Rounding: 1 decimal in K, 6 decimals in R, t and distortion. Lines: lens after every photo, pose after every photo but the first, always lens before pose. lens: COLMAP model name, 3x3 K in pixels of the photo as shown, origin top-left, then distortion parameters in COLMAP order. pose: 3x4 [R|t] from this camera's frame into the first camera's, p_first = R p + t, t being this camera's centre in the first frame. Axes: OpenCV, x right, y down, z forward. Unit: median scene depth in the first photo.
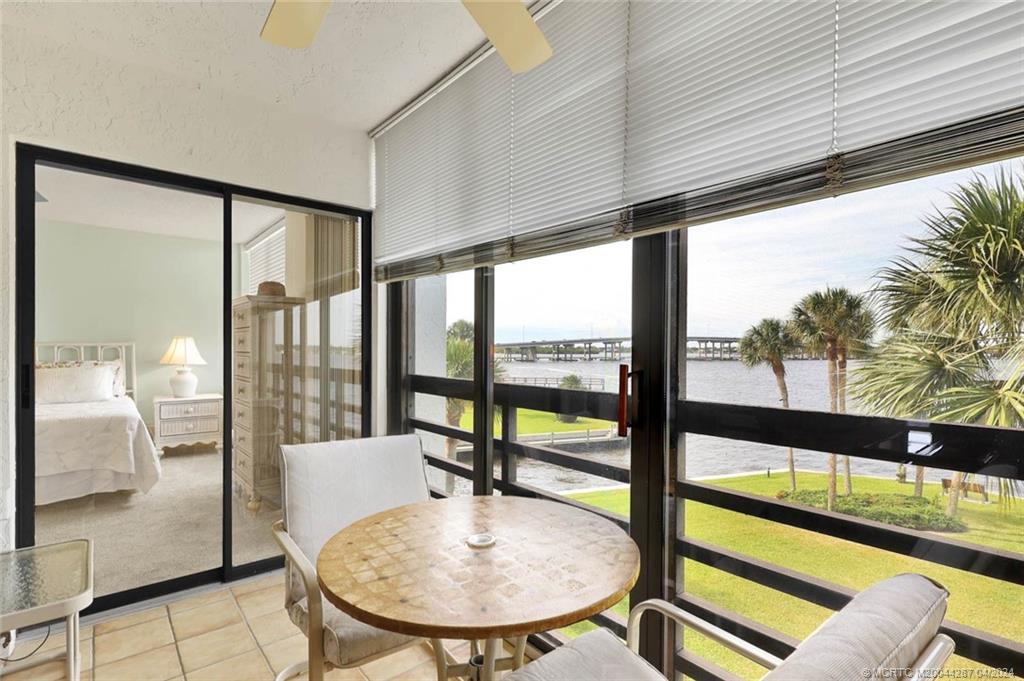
lens RADIAL K [[499.8, 0, 508.6], [0, 499.8, 356.7], [0, 0, 1]] dist [-0.000596, 0.000377]
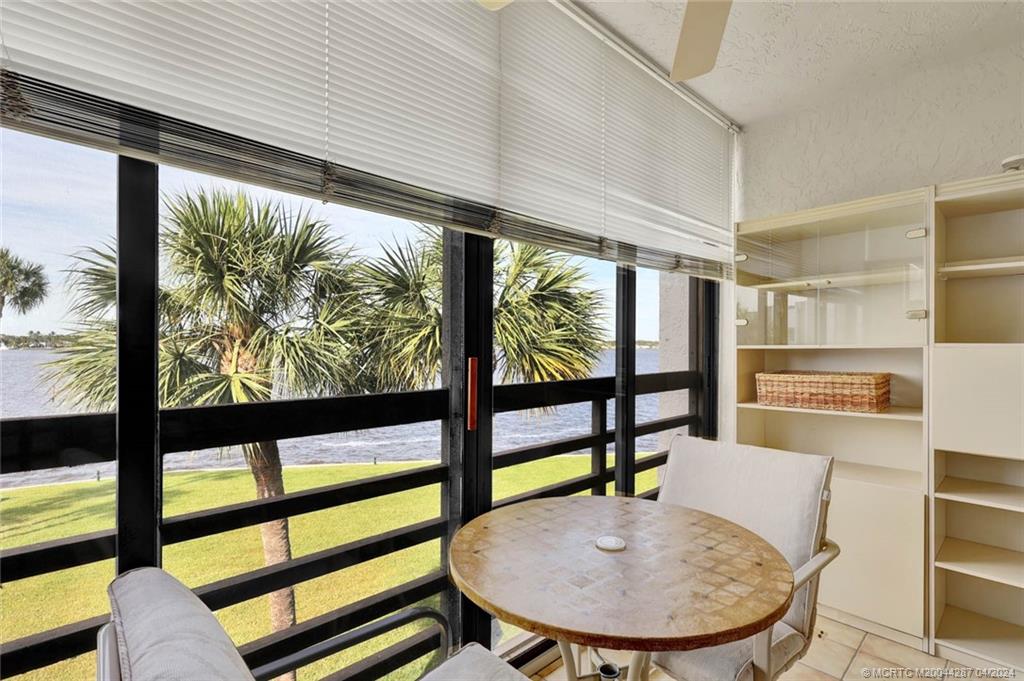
lens RADIAL K [[497.9, 0, 525.7], [0, 497.9, 347.6], [0, 0, 1]] dist [-0.000438, 0.000132]
pose [[-0.094349, -0.007173, 0.995513, -0.068693], [0.006493, 0.999948, 0.007820, -0.000867], [-0.995518, 0.007202, -0.094298, 0.087389]]
